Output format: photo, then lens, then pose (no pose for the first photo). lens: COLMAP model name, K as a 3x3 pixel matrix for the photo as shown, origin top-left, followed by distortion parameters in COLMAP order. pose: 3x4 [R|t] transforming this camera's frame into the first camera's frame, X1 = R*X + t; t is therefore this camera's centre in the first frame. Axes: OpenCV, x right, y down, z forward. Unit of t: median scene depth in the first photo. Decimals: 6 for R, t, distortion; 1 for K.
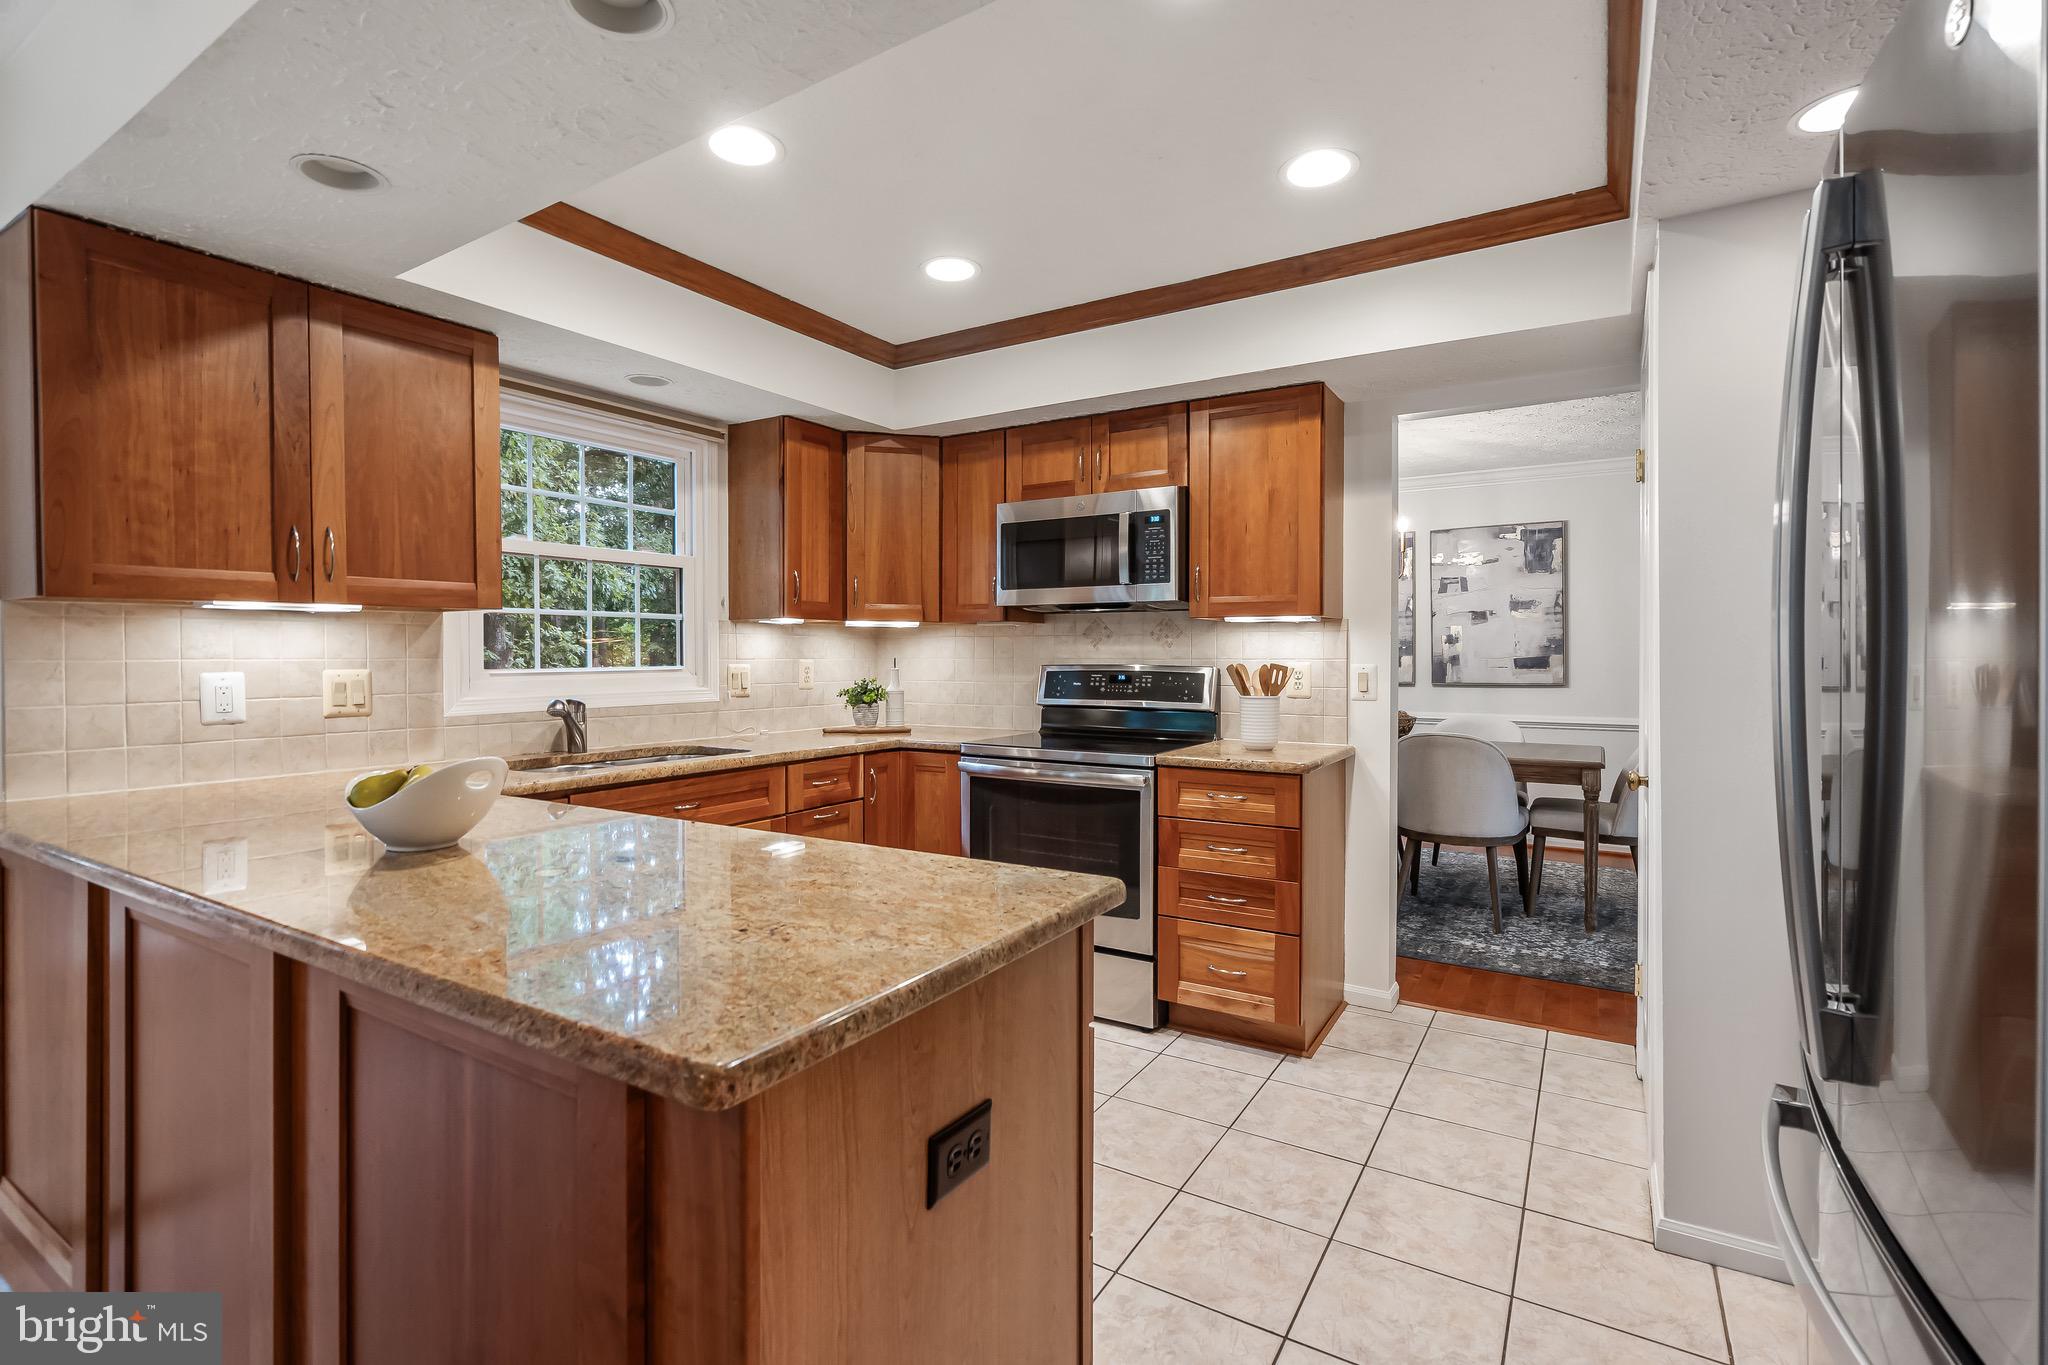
lens RADIAL K [[939.0, 0, 1018.4], [0, 939.0, 668.0], [0, 0, 1]] dist [-0.009767, 0.002716]
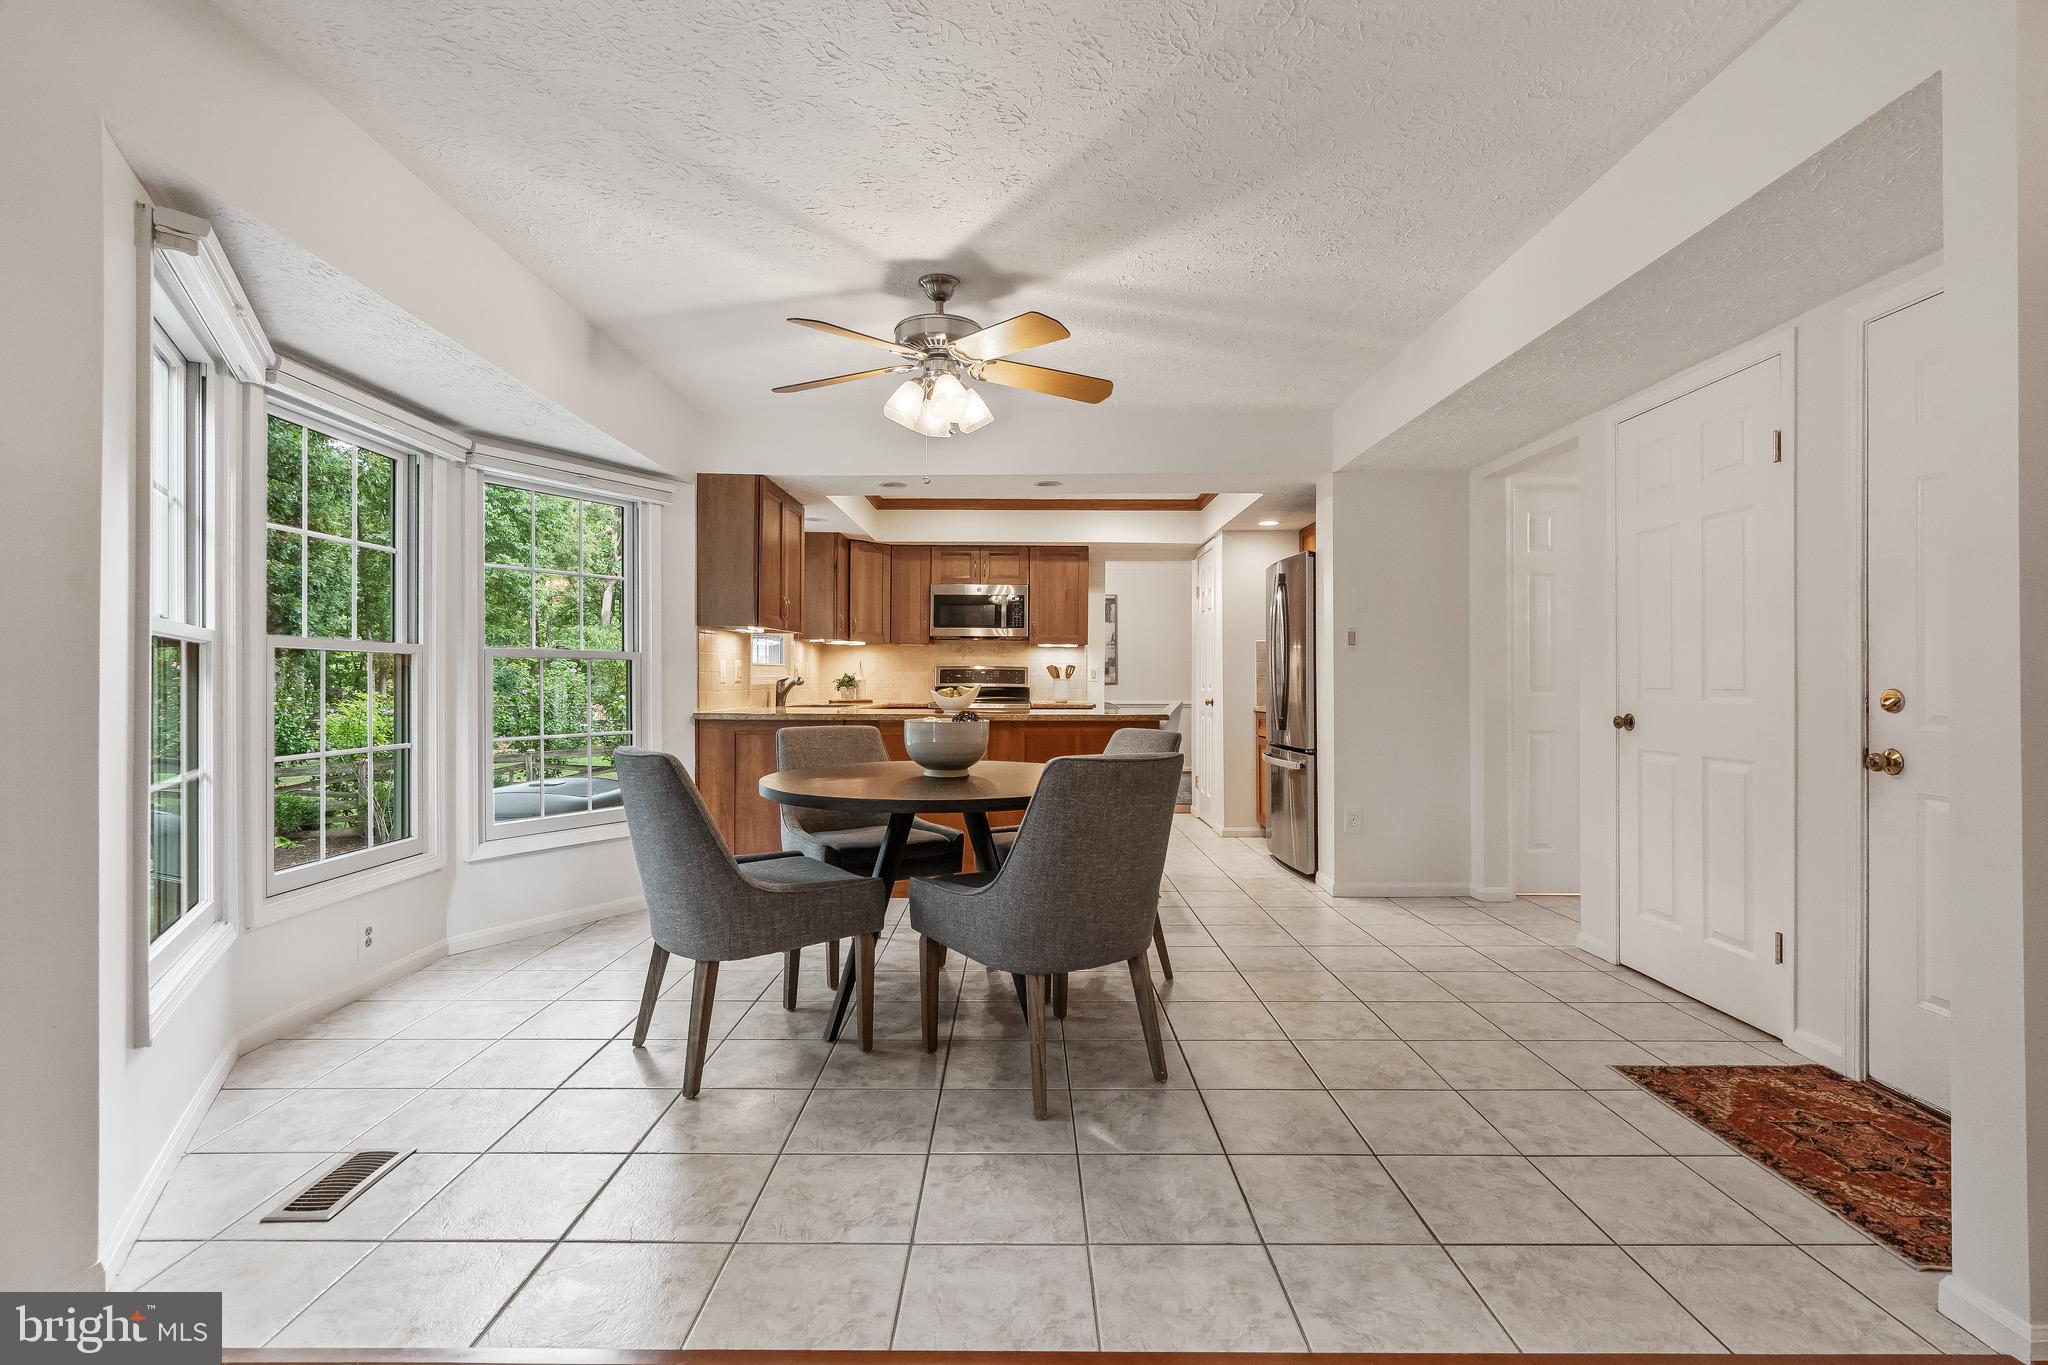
lens RADIAL K [[939.0, 0, 1019.7], [0, 939.0, 684.4], [0, 0, 1]] dist [-0.009767, 0.002716]
pose [[0.851102, 0.001086, 0.525000, -0.969833], [0.002568, 0.999977, -0.006232, 0.053124], [-0.524995, 0.006652, 0.851080, -0.846019]]
